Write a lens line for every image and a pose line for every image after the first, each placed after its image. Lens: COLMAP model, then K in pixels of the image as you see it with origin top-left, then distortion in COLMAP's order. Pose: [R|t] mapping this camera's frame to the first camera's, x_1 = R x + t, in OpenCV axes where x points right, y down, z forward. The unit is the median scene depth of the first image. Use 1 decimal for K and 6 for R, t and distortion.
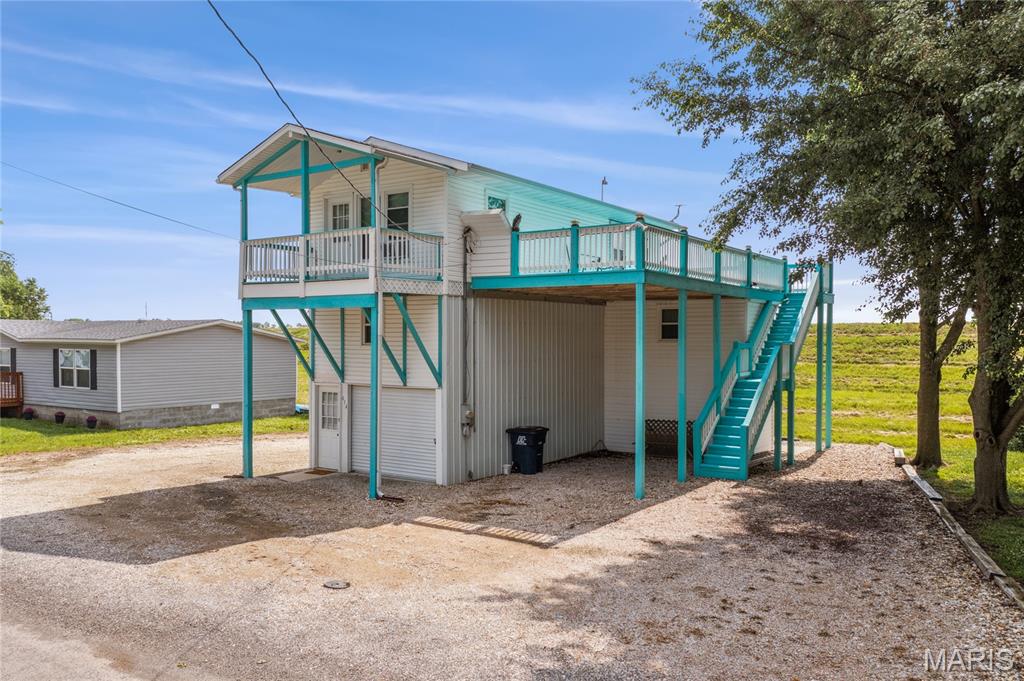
lens RADIAL K [[803.4, 0, 494.8], [0, 803.4, 356.6], [0, 0, 1]] dist [-0.008550, -0.003590]
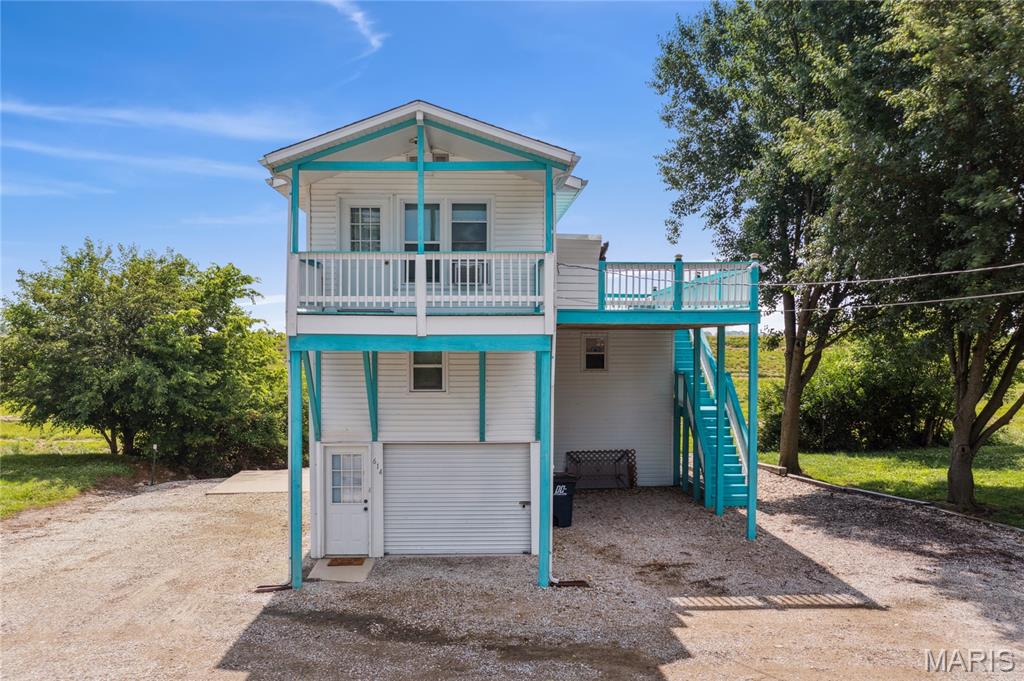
lens RADIAL K [[826.1, 0, 484.5], [0, 826.1, 370.5], [0, 0, 1]] dist [-0.012301, -0.008410]
pose [[0.806506, -0.026287, 0.590642, -0.626512], [0.016496, 0.999623, 0.021966, -0.055746], [-0.590996, -0.007972, 0.806635, 0.331899]]
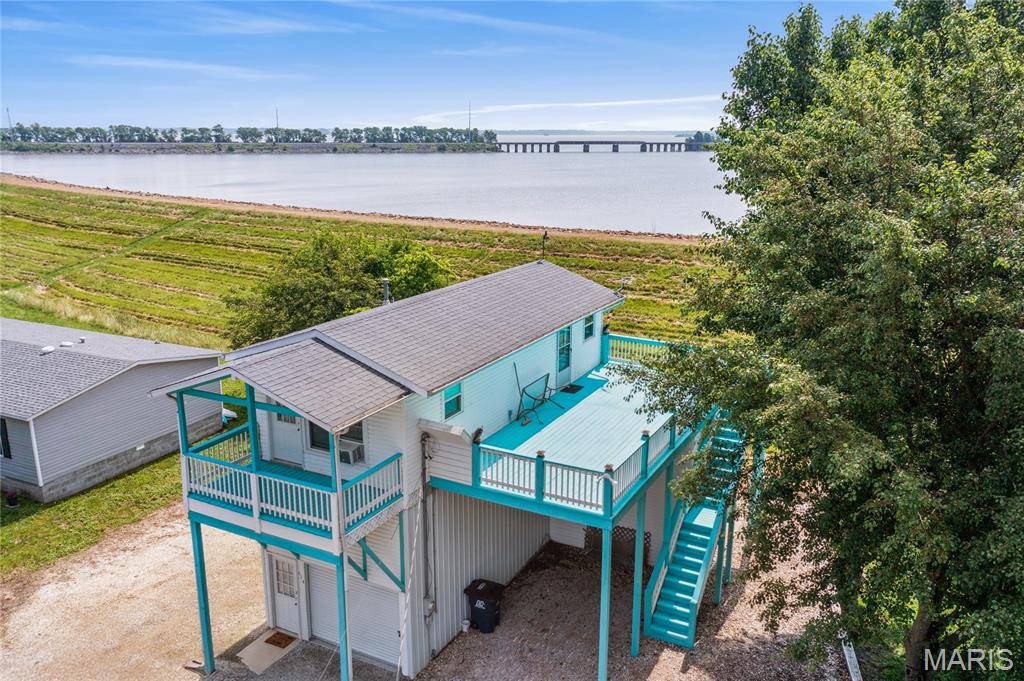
lens RADIAL K [[807.4, 0, 485.8], [0, 807.4, 339.4], [0, 0, 1]] dist [0.000921, 0.002973]
pose [[0.994078, -0.033476, 0.103384, -0.059338], [0.009764, 0.975035, 0.221834, -0.492051], [-0.108229, -0.219511, 0.969588, 0.082928]]
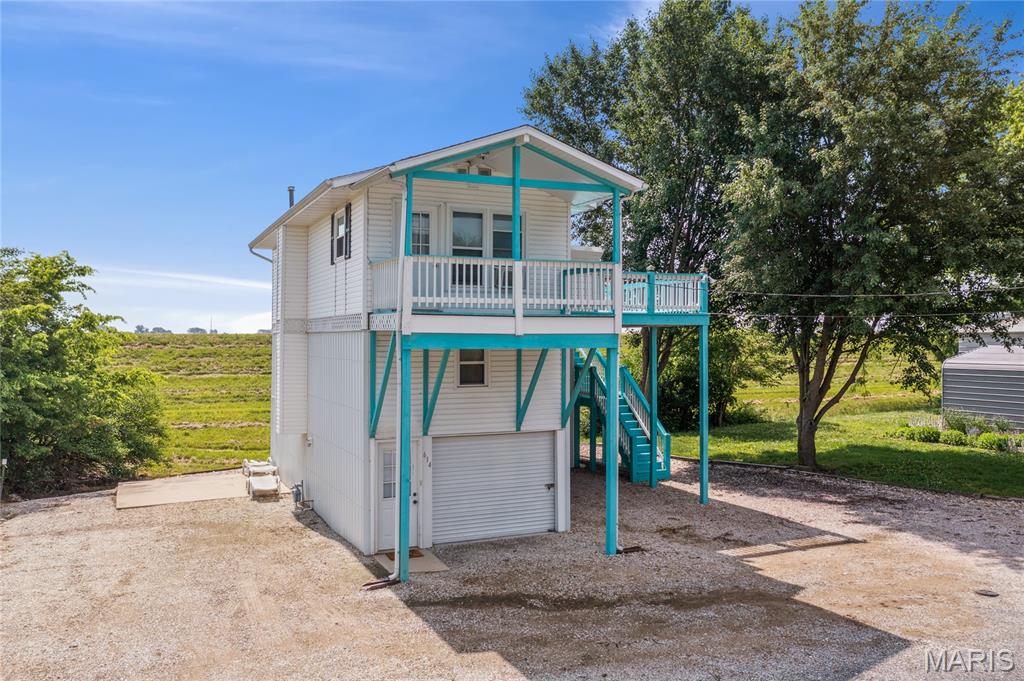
lens RADIAL K [[818.7, 0, 502.5], [0, 818.7, 326.8], [0, 0, 1]] dist [-0.004093, 0.001873]
pose [[0.508455, 0.007620, 0.861055, -0.939948], [0.021243, 0.999546, -0.021390, -0.062388], [-0.860826, 0.029167, 0.508062, 0.567346]]
